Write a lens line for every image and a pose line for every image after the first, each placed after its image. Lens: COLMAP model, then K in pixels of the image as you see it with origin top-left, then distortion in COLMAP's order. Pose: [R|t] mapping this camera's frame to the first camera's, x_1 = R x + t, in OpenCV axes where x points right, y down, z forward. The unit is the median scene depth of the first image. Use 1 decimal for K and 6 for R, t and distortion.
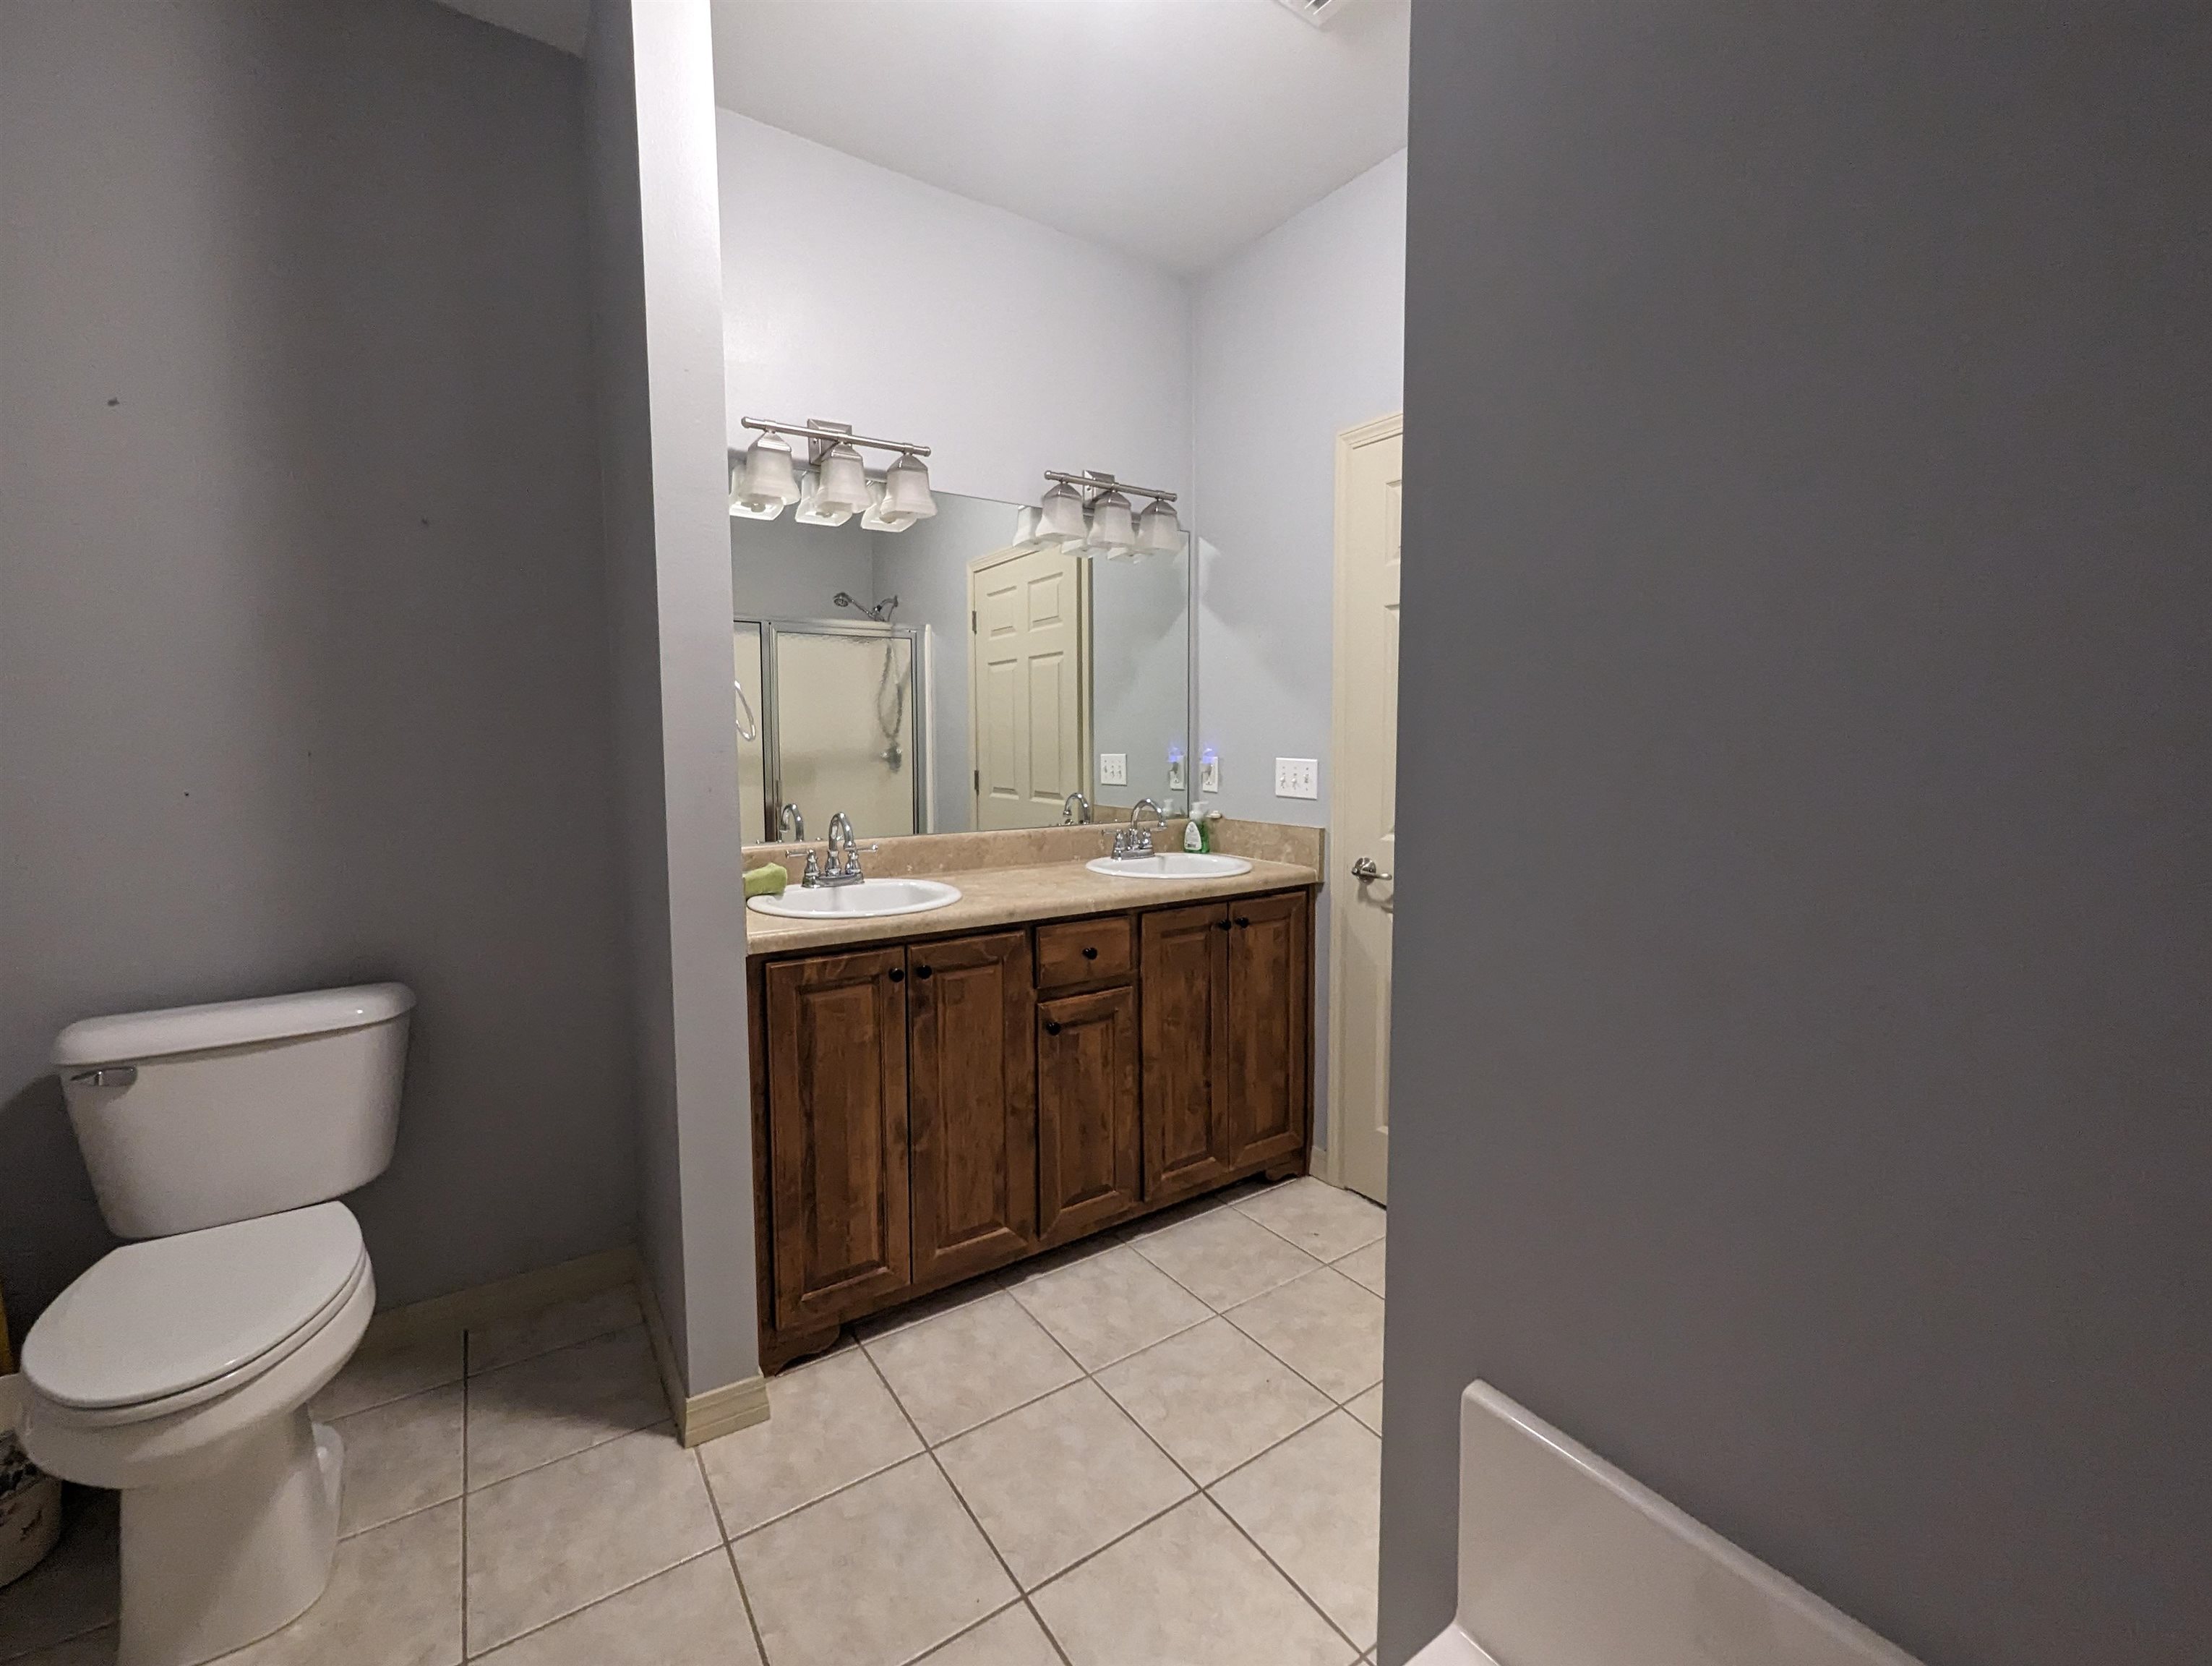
lens RADIAL K [[914.9, 0, 1106.0], [0, 914.9, 833.0], [0, 0, 1]] dist [0.000221, -0.000028]
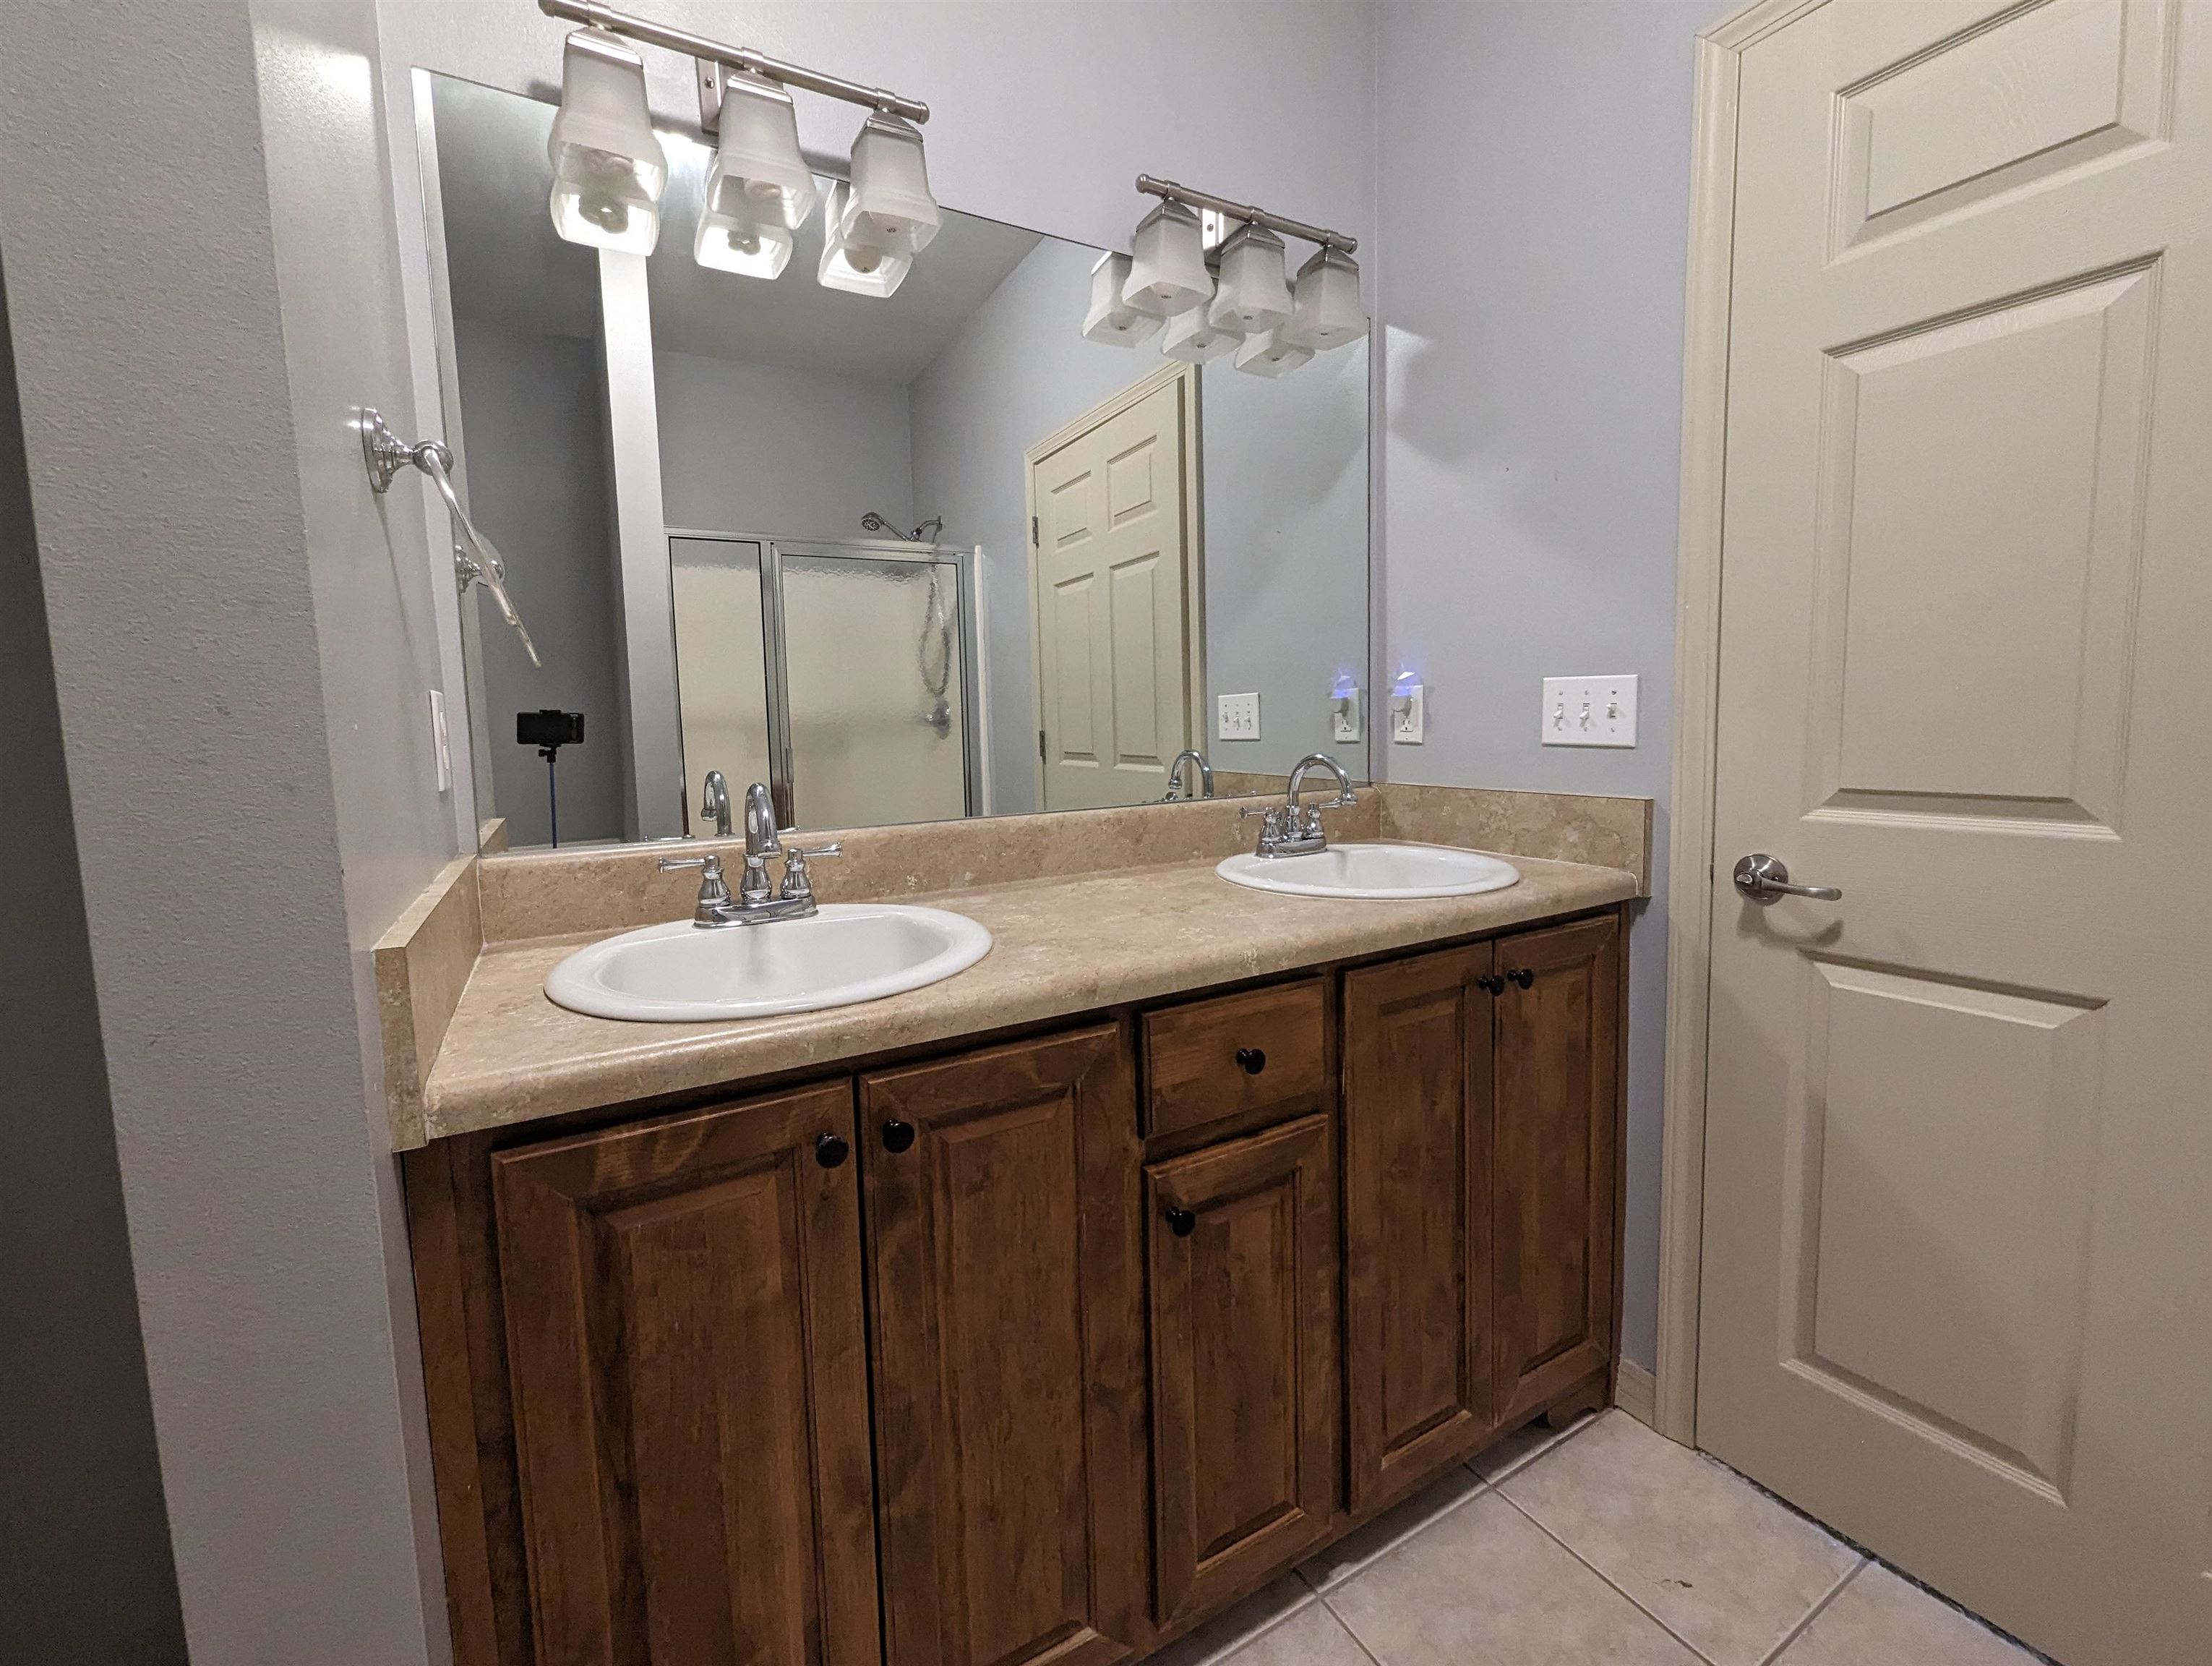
lens RADIAL K [[914.9, 0, 1106.0], [0, 914.9, 833.0], [0, 0, 1]] dist [0.000221, -0.000028]
pose [[0.996278, -0.012957, -0.085219, -0.046031], [0.015163, 0.999565, 0.025292, -0.004049], [0.084854, -0.026490, 0.996041, 0.452885]]
